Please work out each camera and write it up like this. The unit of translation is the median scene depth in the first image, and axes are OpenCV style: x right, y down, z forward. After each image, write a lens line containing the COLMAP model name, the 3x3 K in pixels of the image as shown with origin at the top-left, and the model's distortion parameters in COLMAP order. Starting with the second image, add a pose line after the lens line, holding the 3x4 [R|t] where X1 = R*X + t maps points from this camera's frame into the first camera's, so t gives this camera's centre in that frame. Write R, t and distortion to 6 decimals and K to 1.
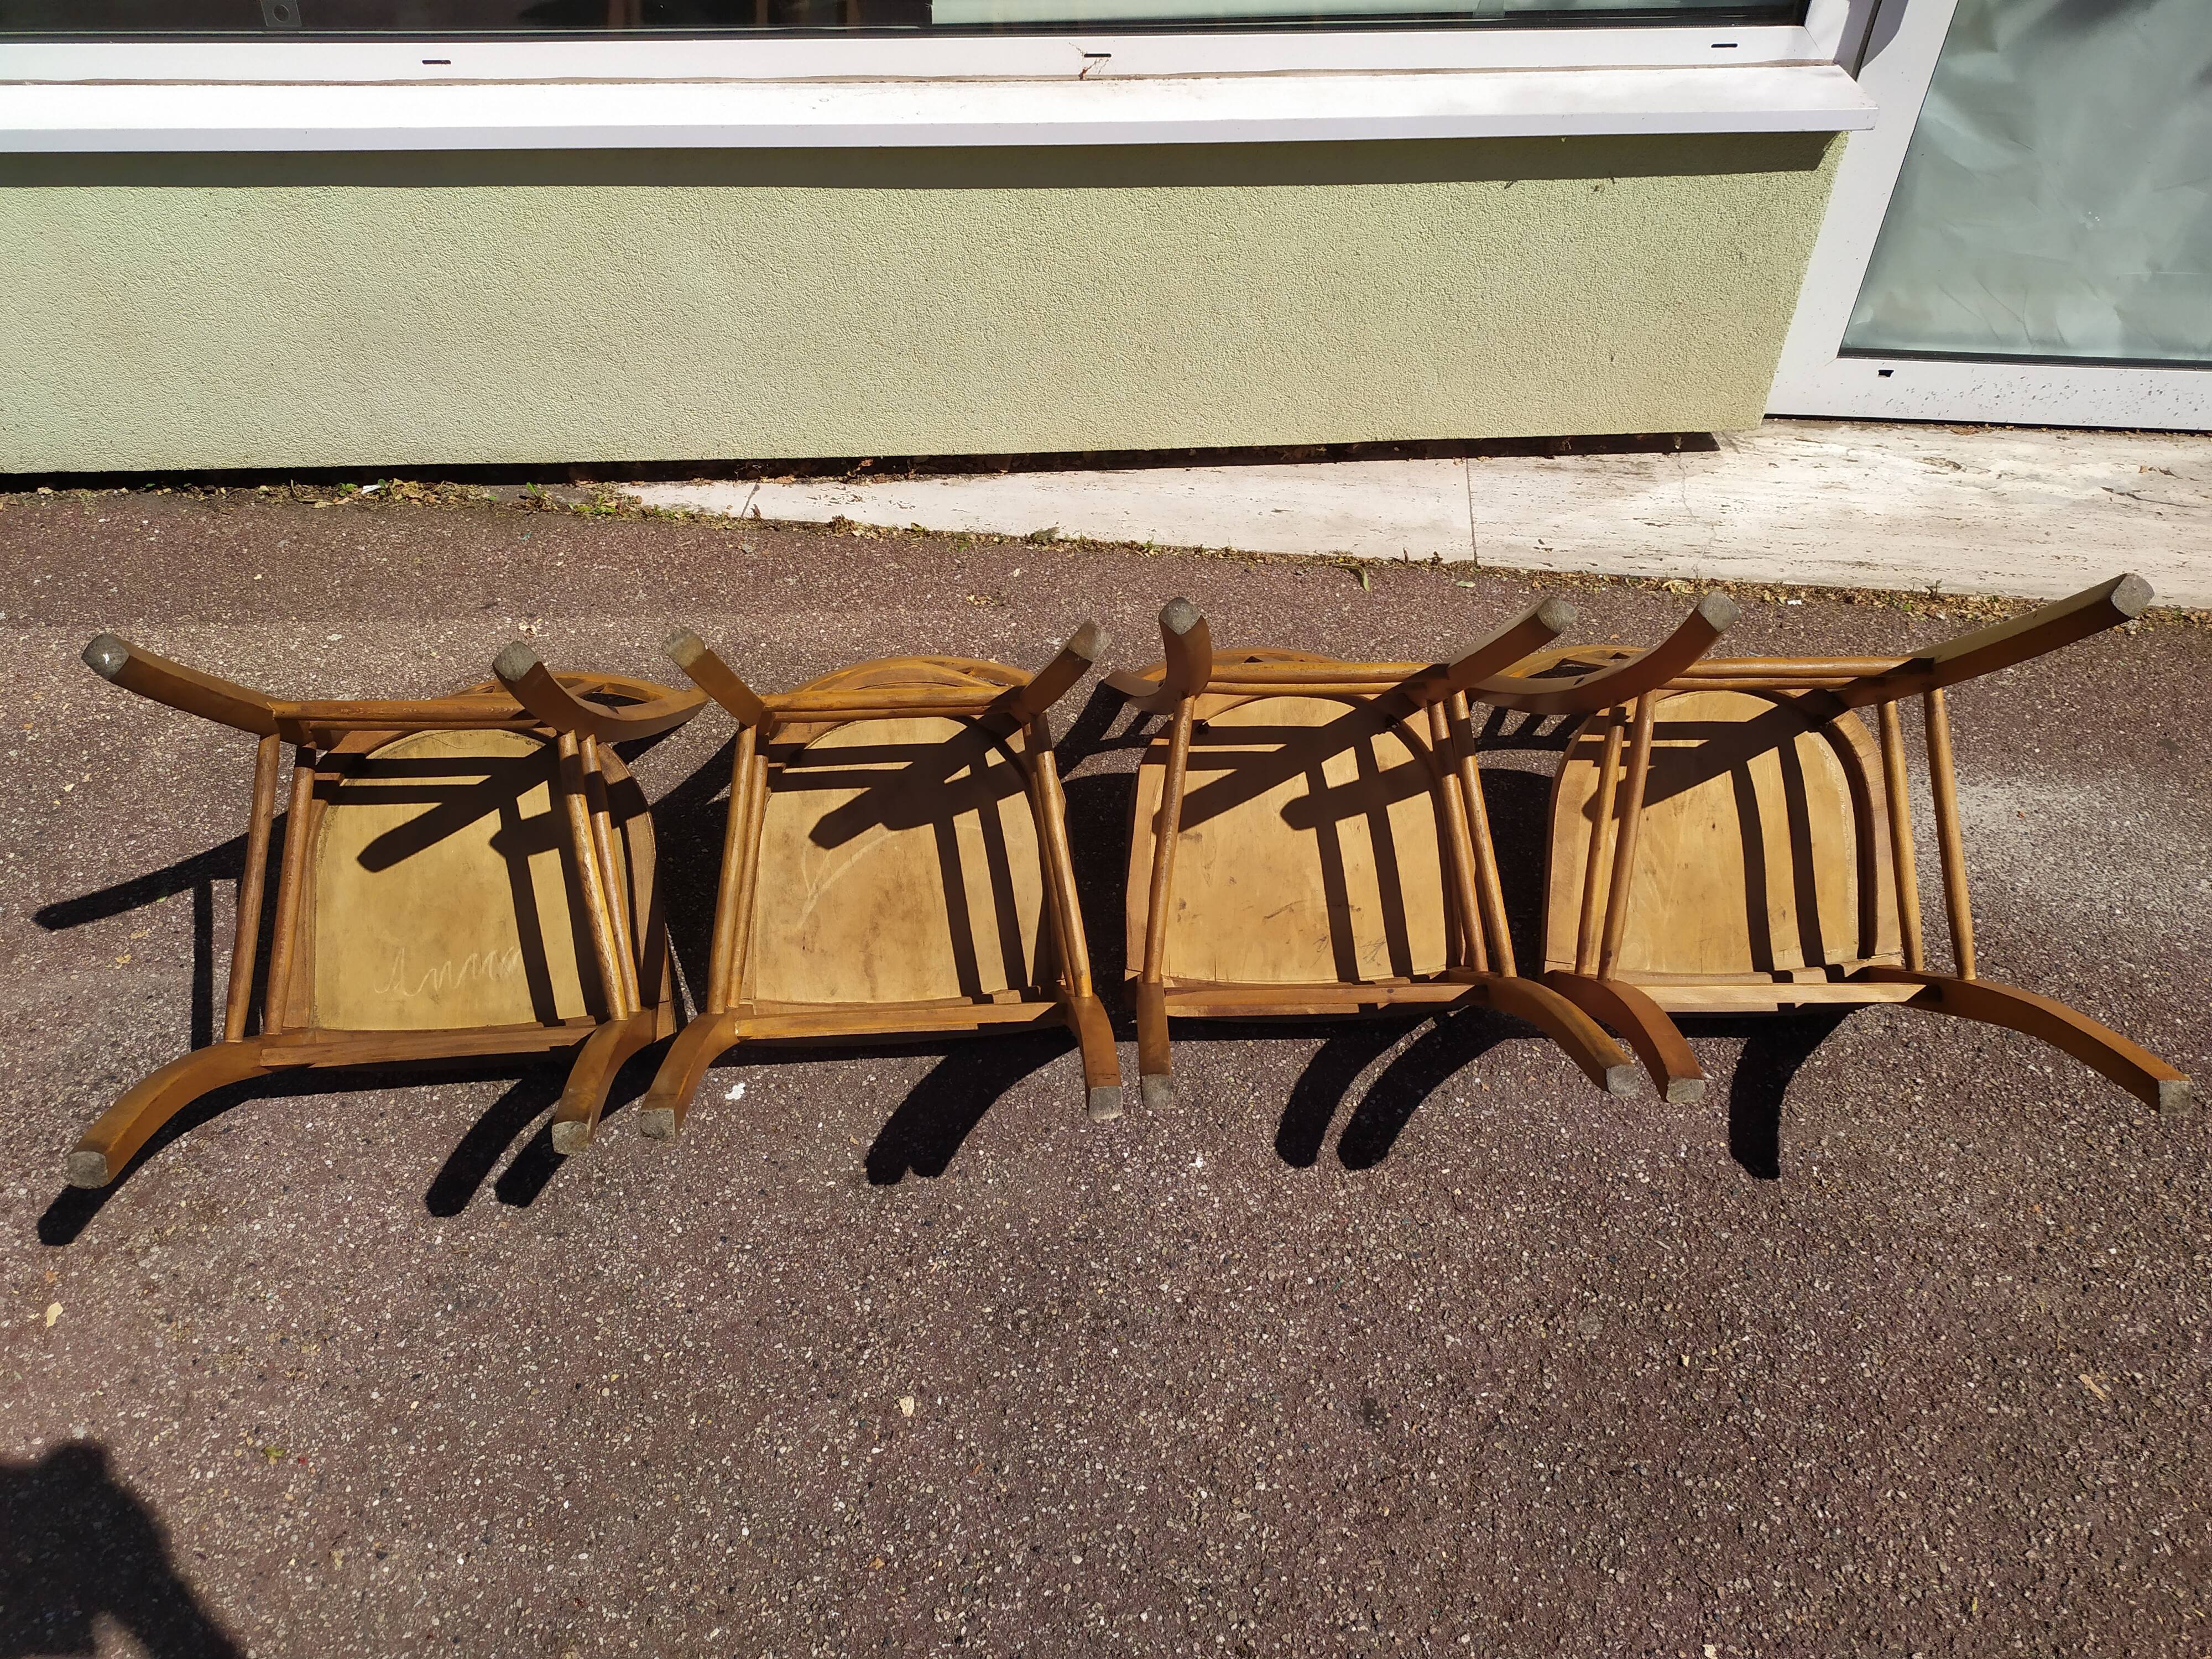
lens RADIAL K [[1666.4, 0, 1121.8], [0, 1666.4, 863.2], [0, 0, 1]] dist [0.056973, -0.058685]
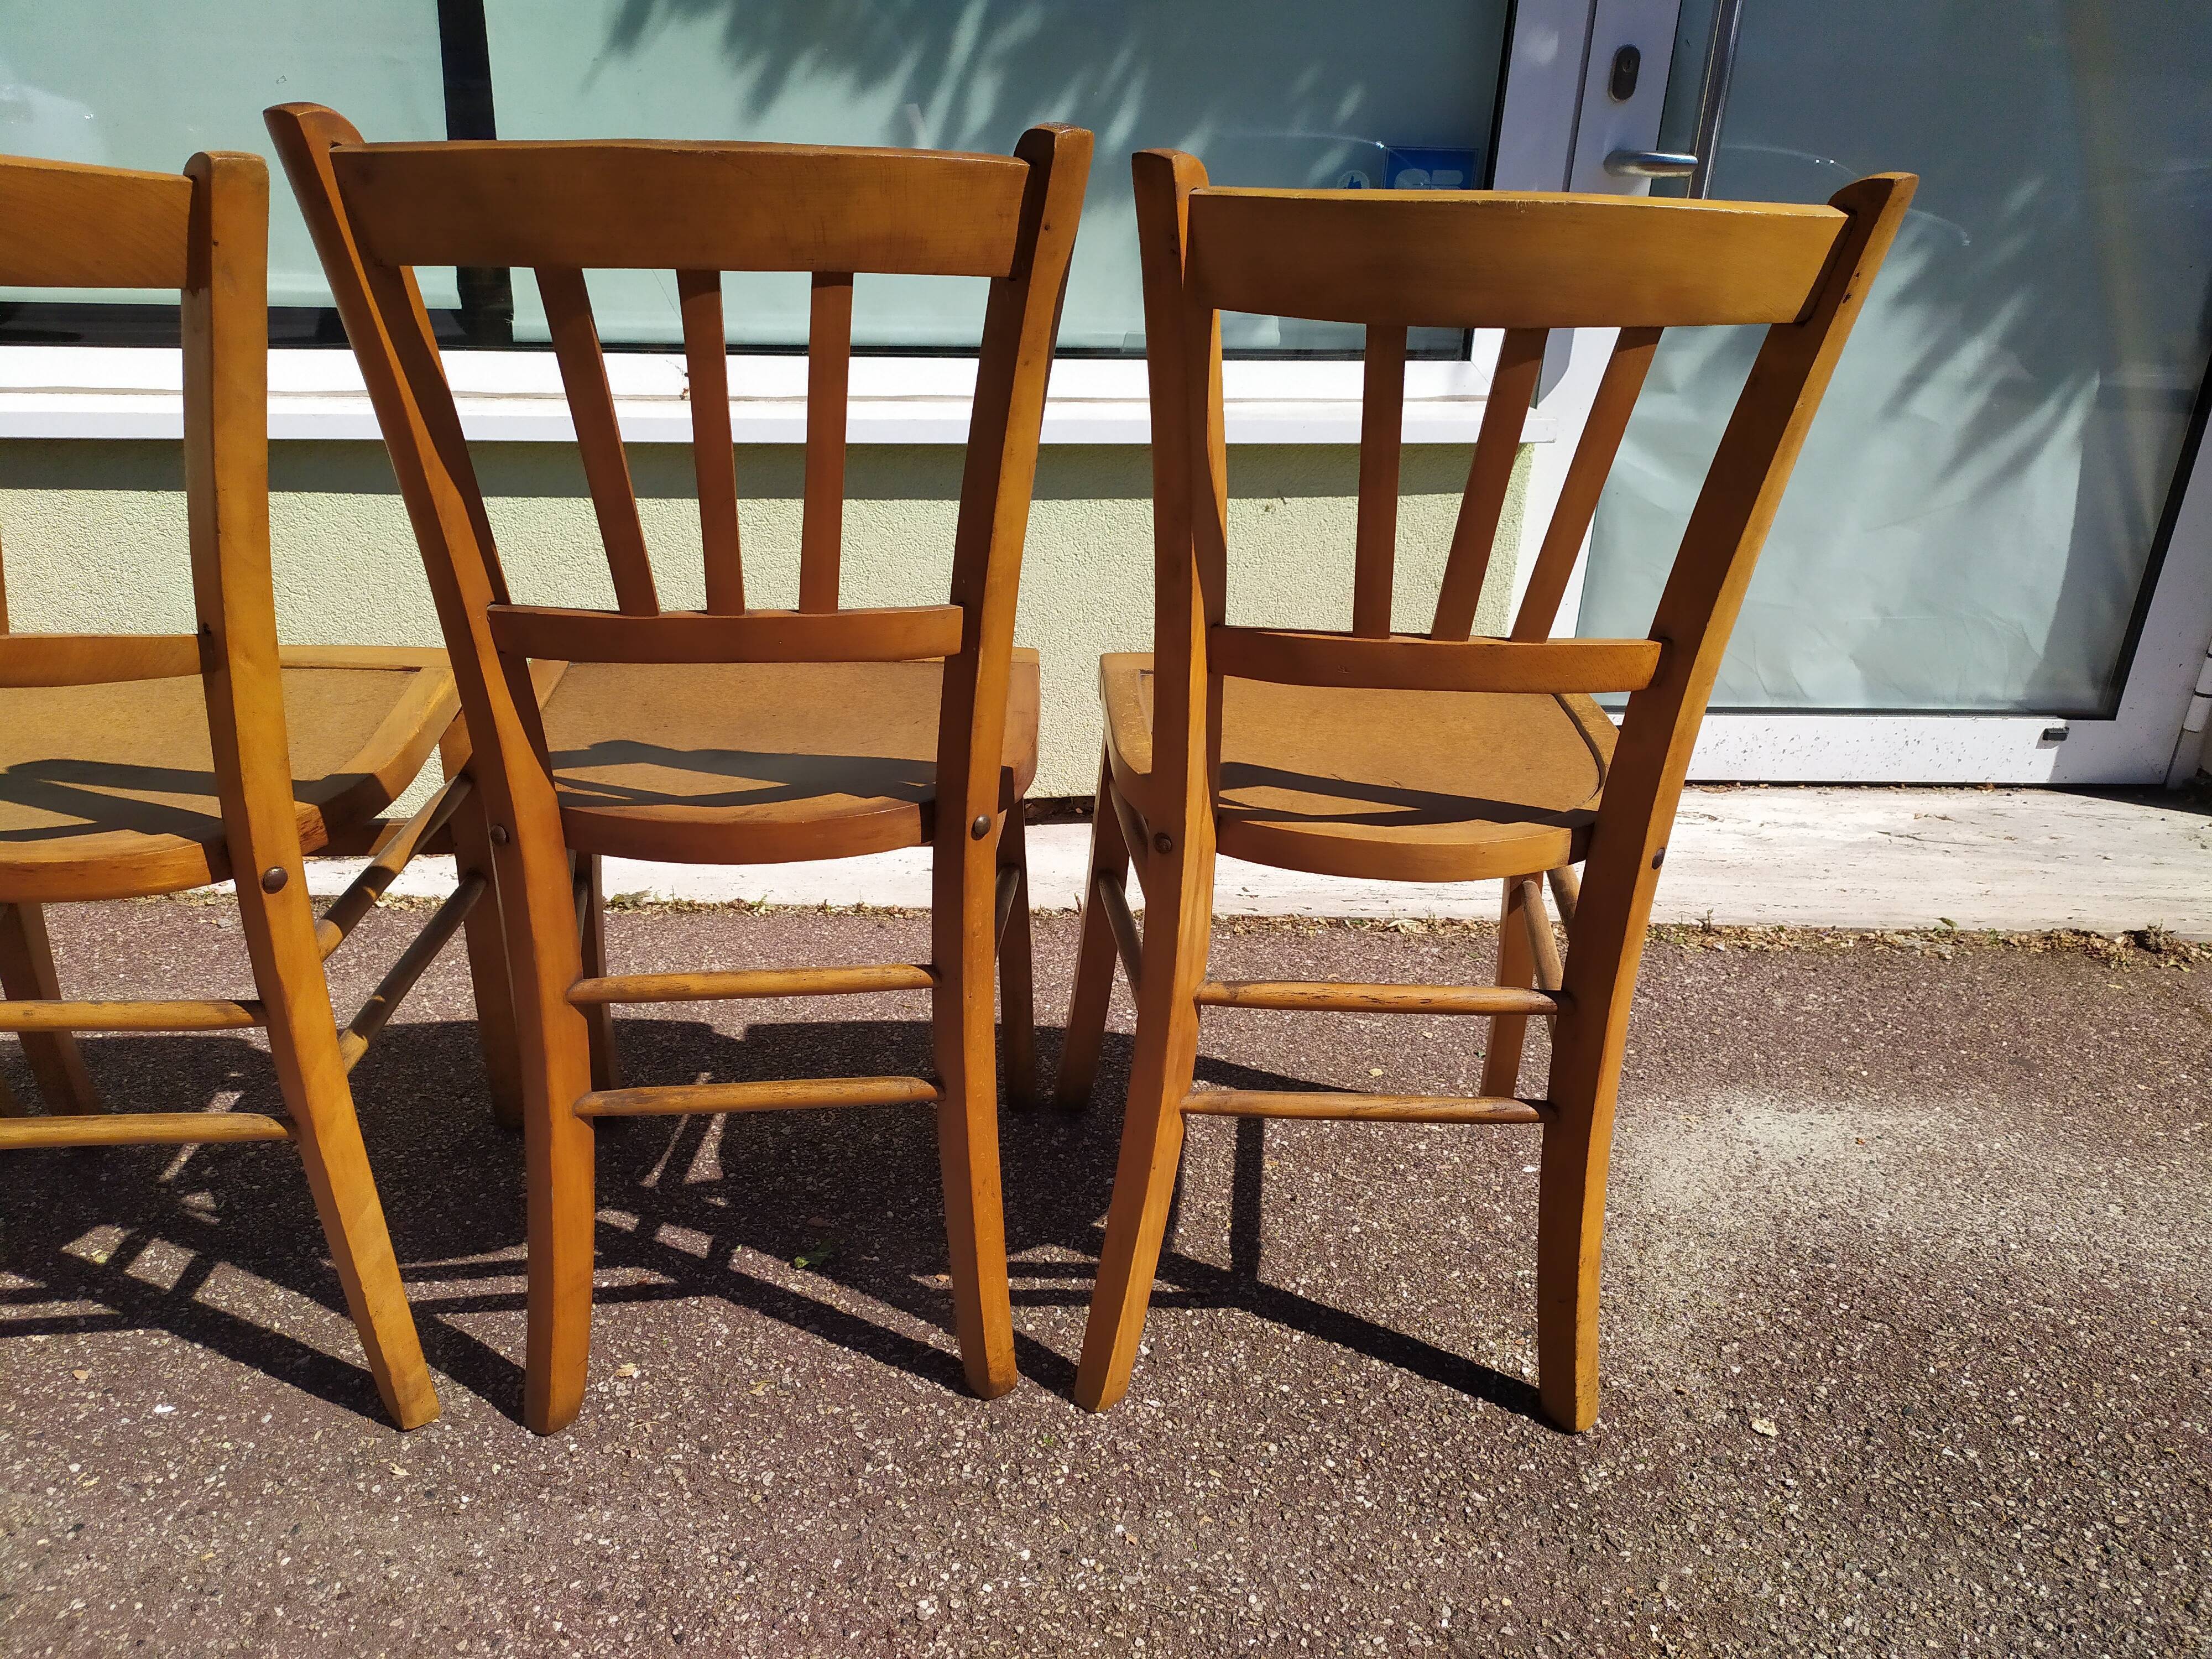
lens RADIAL K [[1666.4, 0, 1148.3], [0, 1666.4, 866.9], [0, 0, 1]] dist [0.056973, -0.058685]
pose [[0.994679, -0.031376, 0.098127, 0.164335], [0.065108, 0.929617, -0.362730, 0.124240], [-0.079839, 0.367189, 0.926713, 0.317676]]
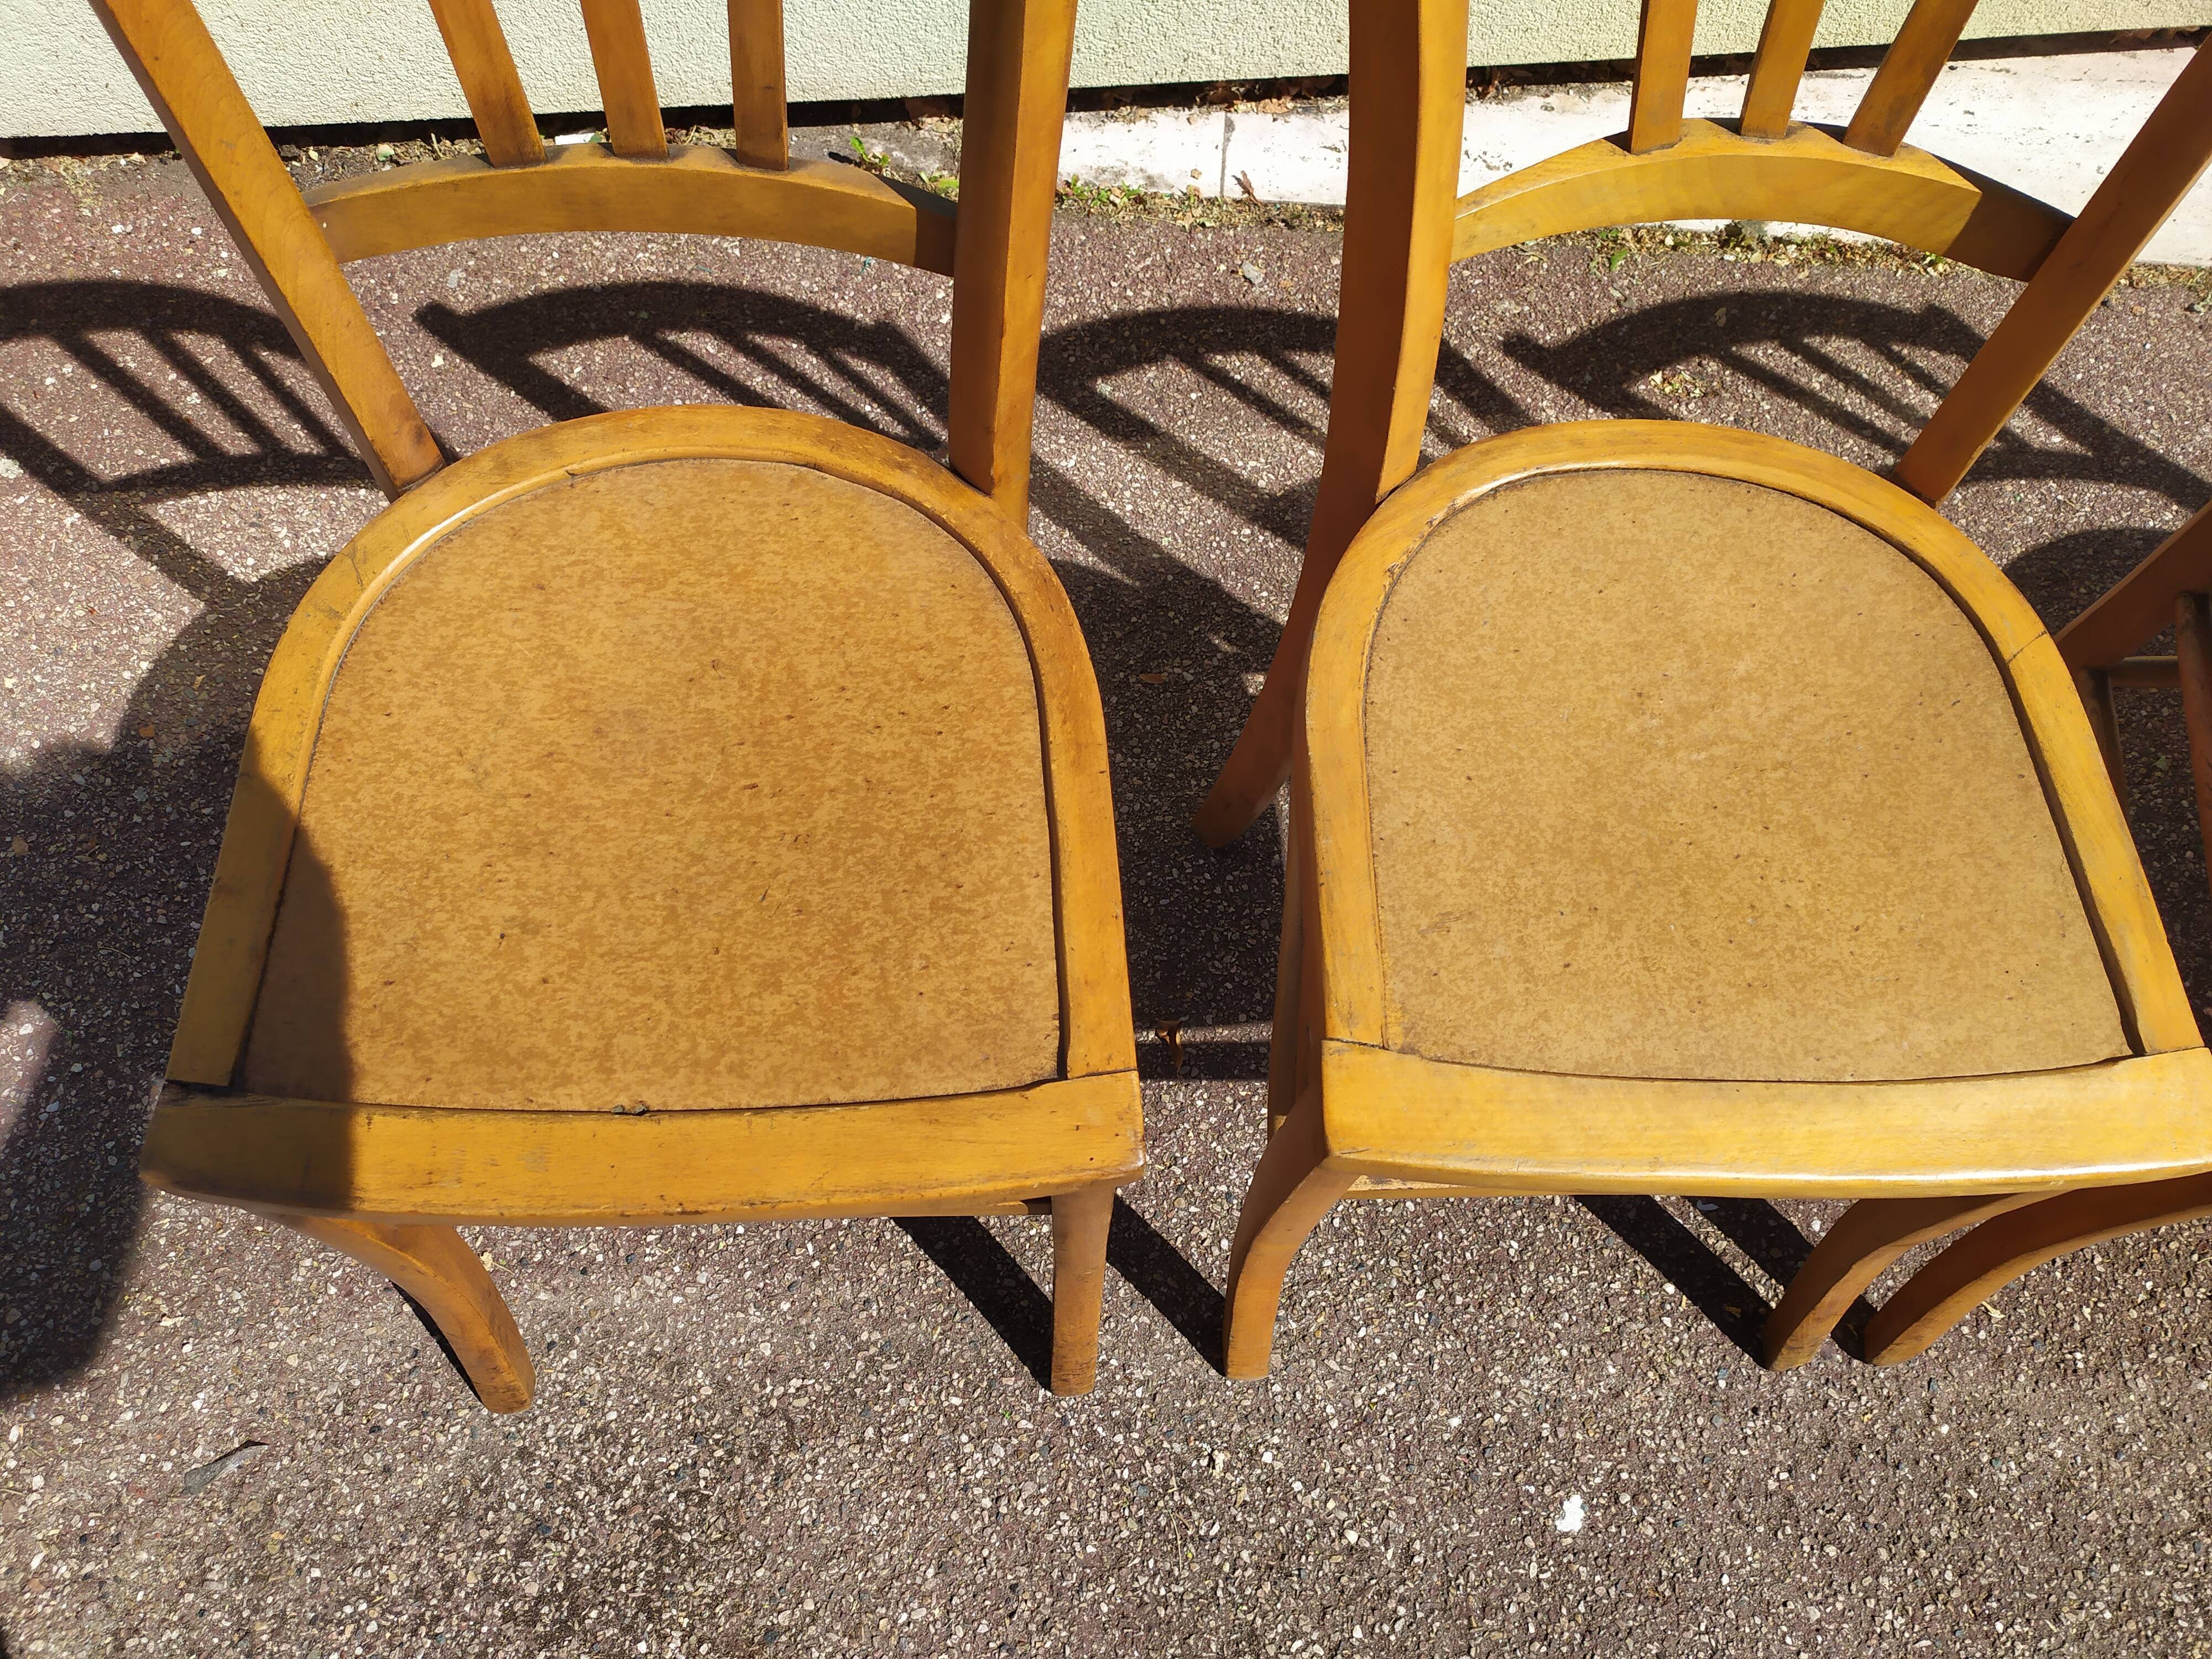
lens RADIAL K [[1674.8, 0, 1118.1], [0, 1674.8, 852.1], [0, 0, 1]] dist [0.058310, -0.061848]
pose [[0.999320, -0.021791, 0.029744, -0.387299], [0.008310, 0.919029, 0.394103, -0.310367], [-0.035923, -0.393588, 0.918585, 0.510102]]
